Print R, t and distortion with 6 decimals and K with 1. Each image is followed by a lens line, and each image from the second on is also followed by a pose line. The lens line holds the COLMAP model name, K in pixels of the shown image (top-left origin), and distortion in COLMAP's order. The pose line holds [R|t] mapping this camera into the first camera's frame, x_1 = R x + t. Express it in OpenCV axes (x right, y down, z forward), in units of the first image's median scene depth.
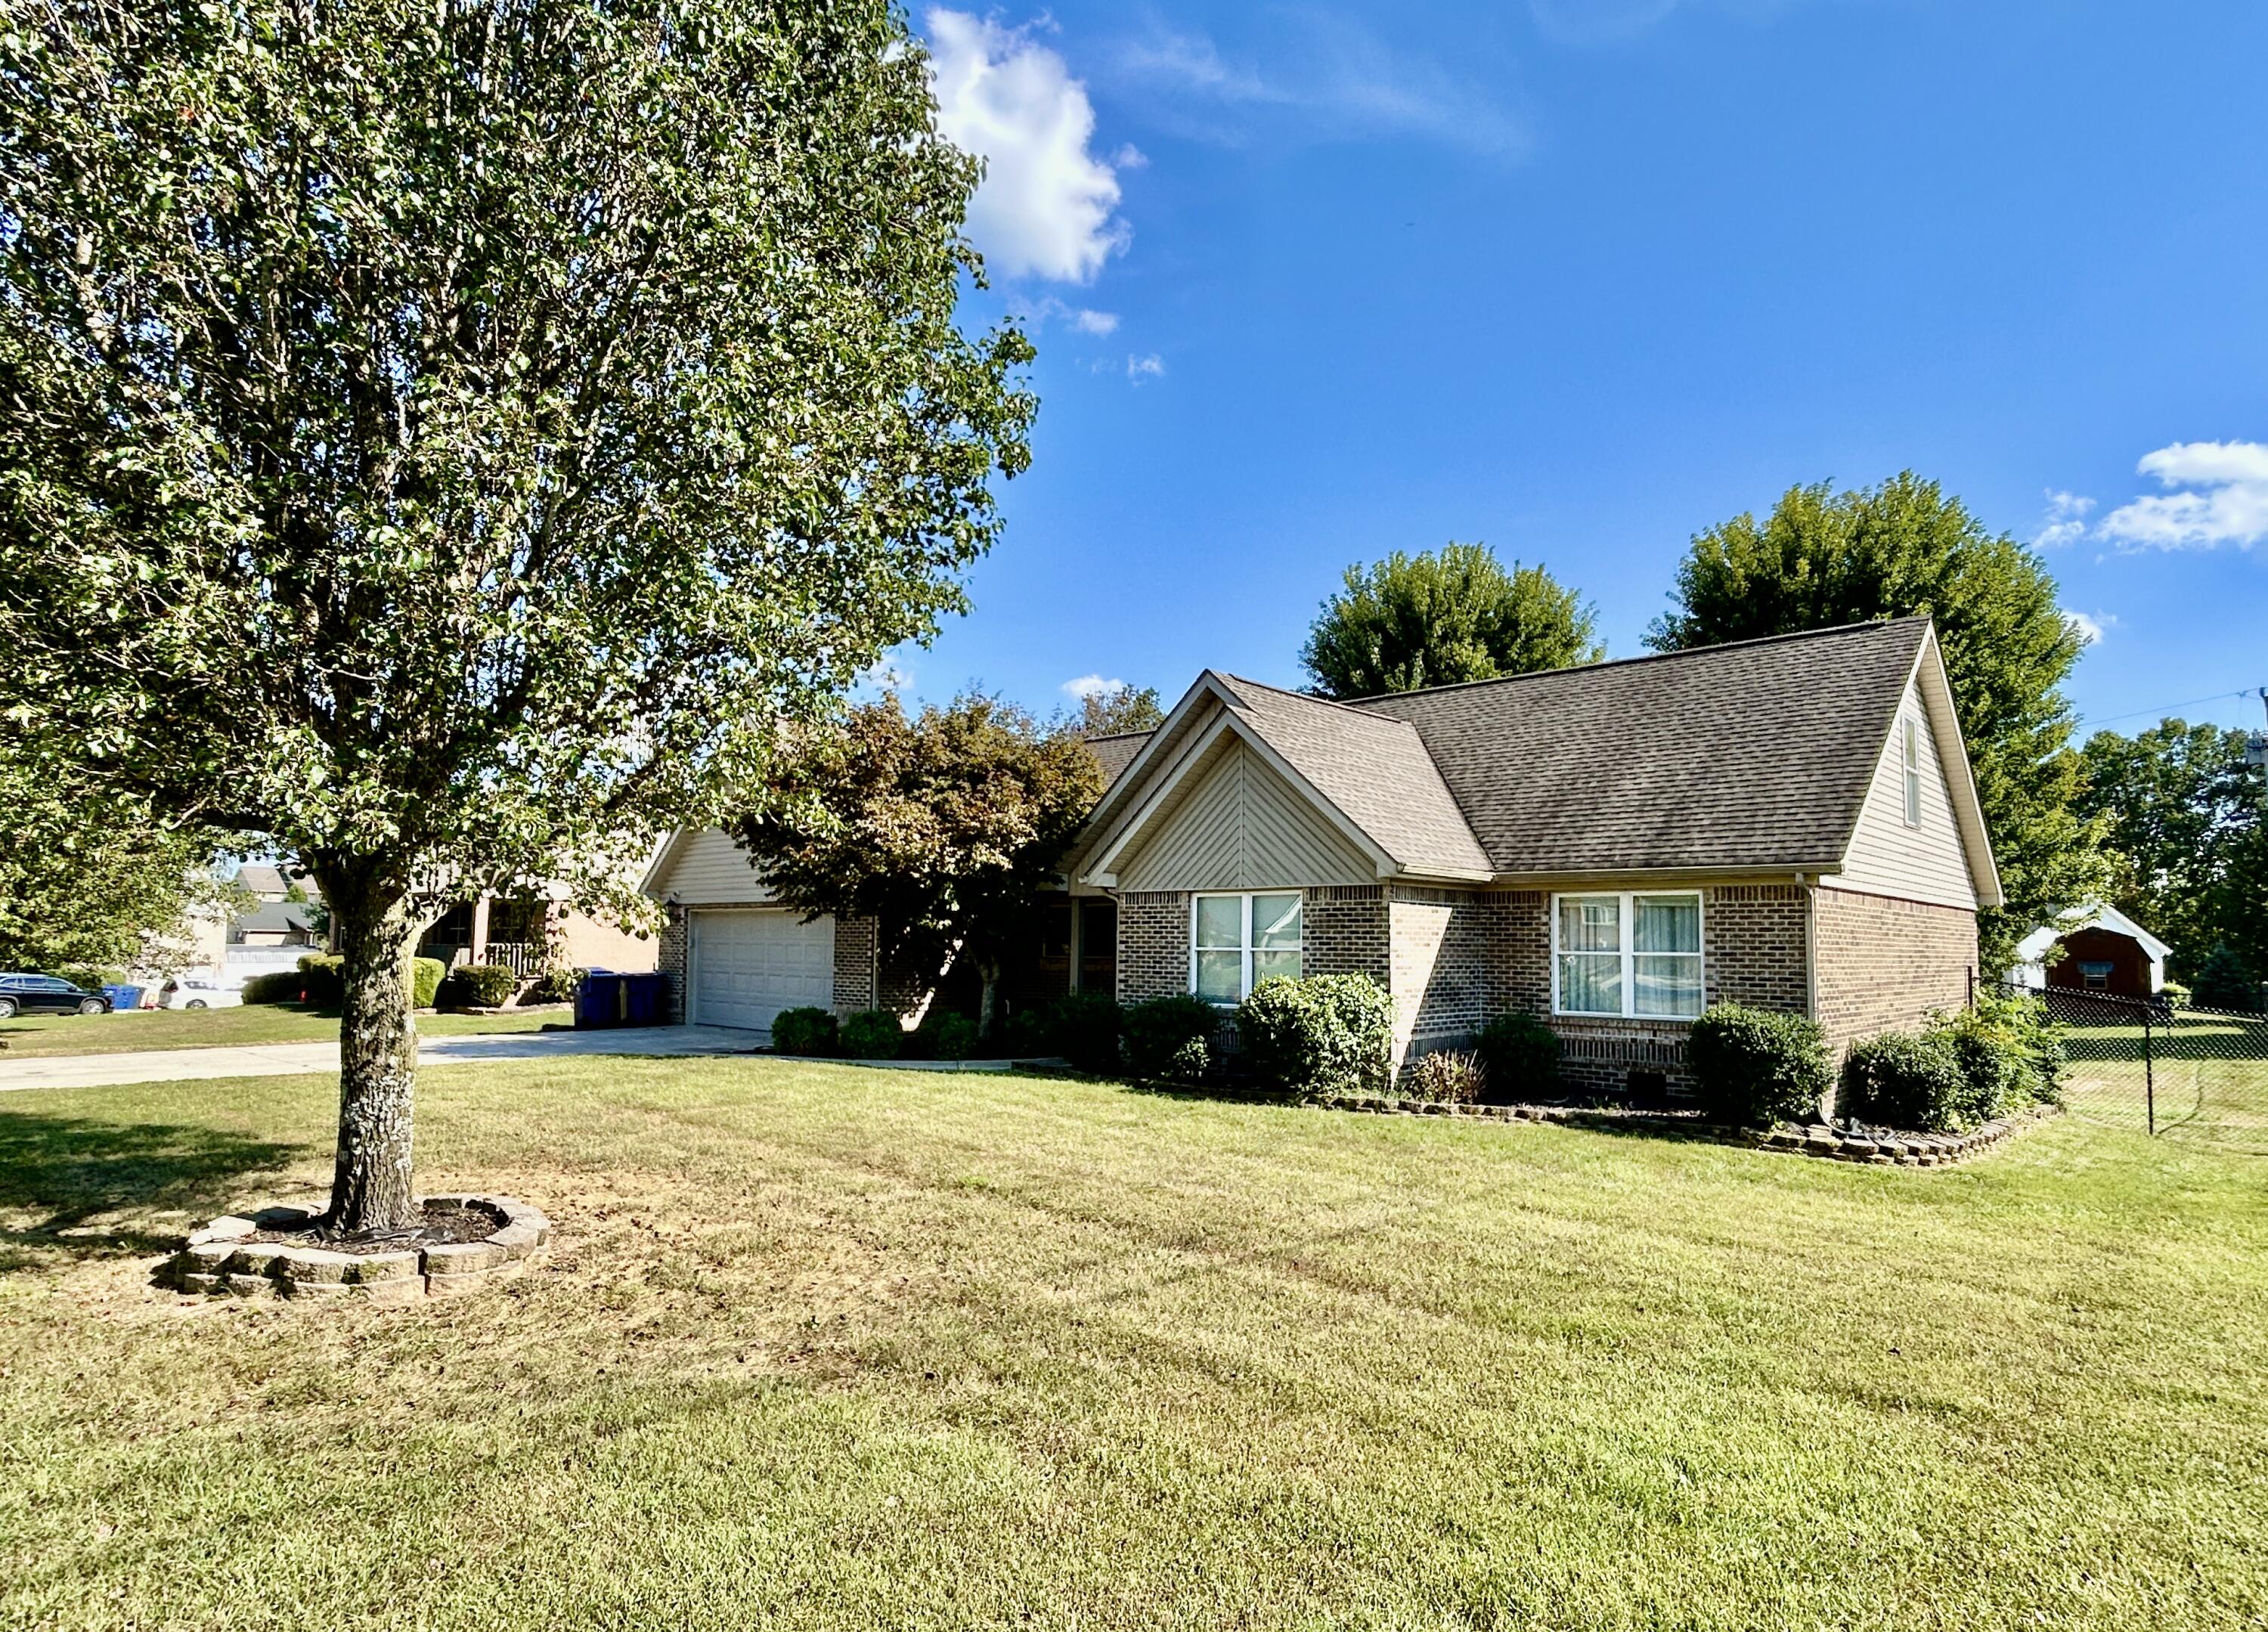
lens RADIAL K [[1253.9, 0, 1134.0], [0, 1253.9, 816.0], [0, 0, 1]] dist [0.000821, 0.001461]
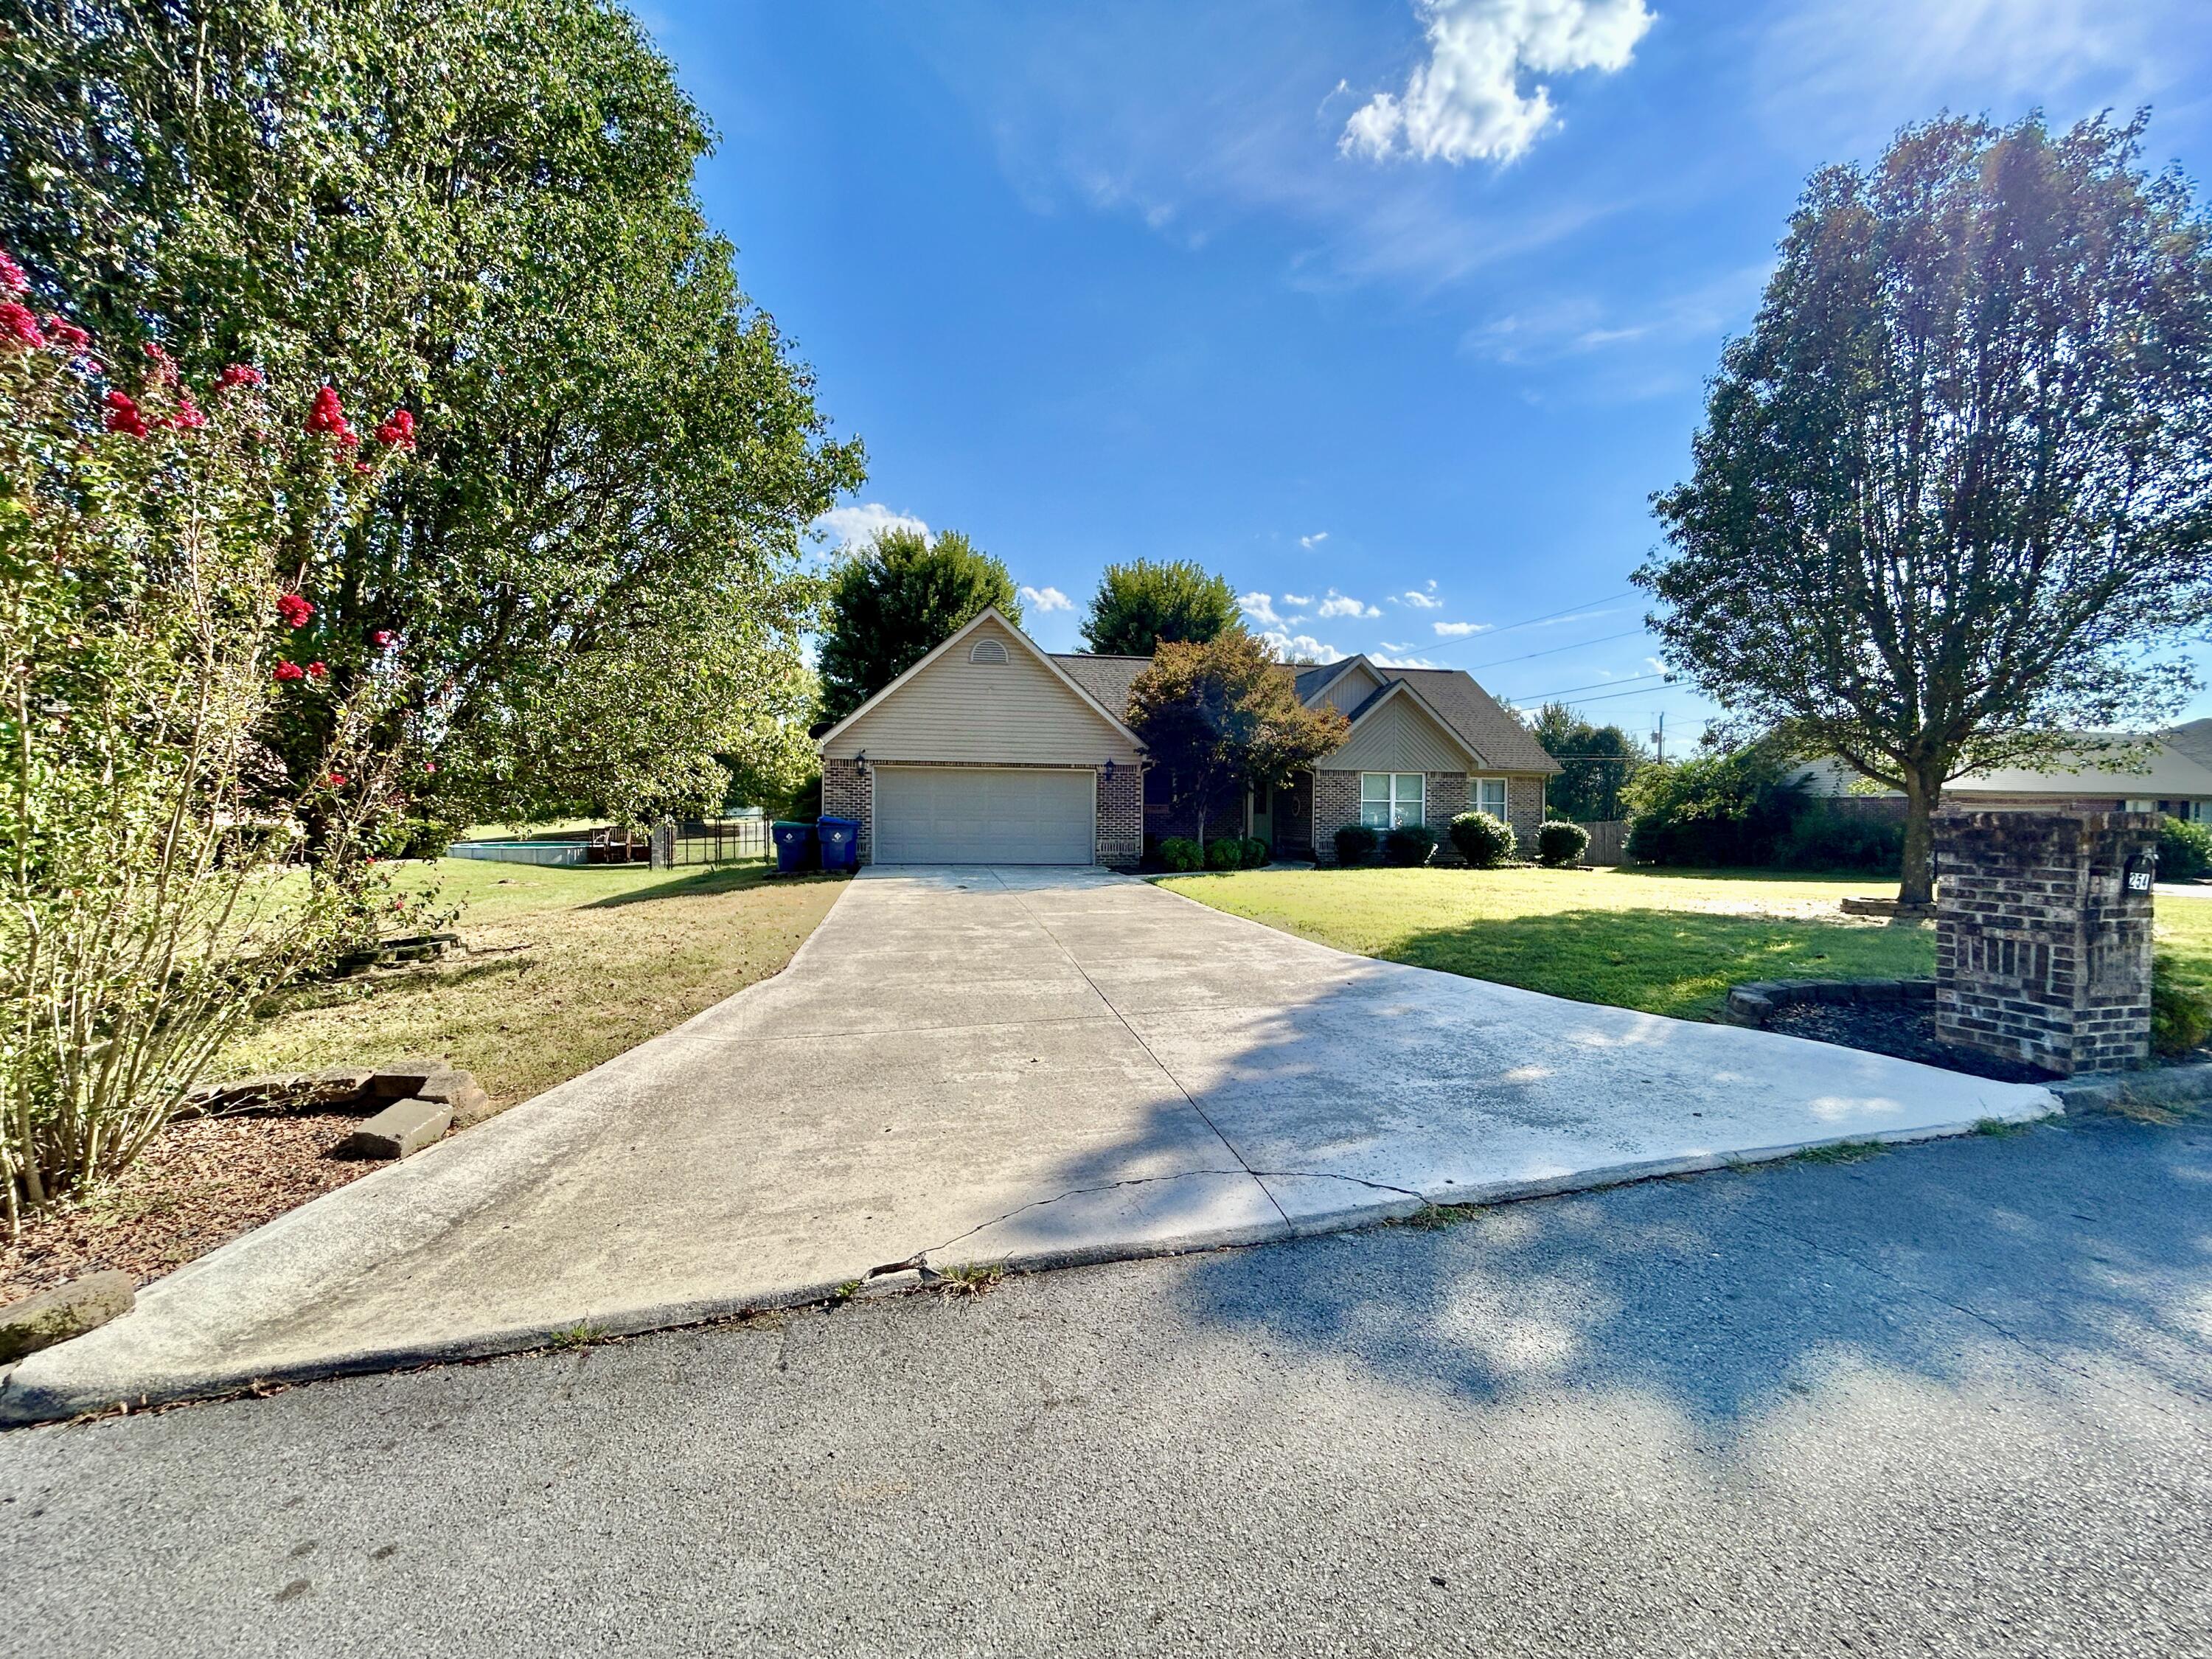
lens RADIAL K [[874.7, 0, 1101.2], [0, 874.7, 820.3], [0, 0, 1]] dist [-0.002794, -0.000259]
pose [[0.583867, -0.018620, 0.811636, -1.392819], [-0.087915, 0.992408, 0.086010, 0.060516], [-0.807076, -0.121573, 0.577797, 0.590120]]
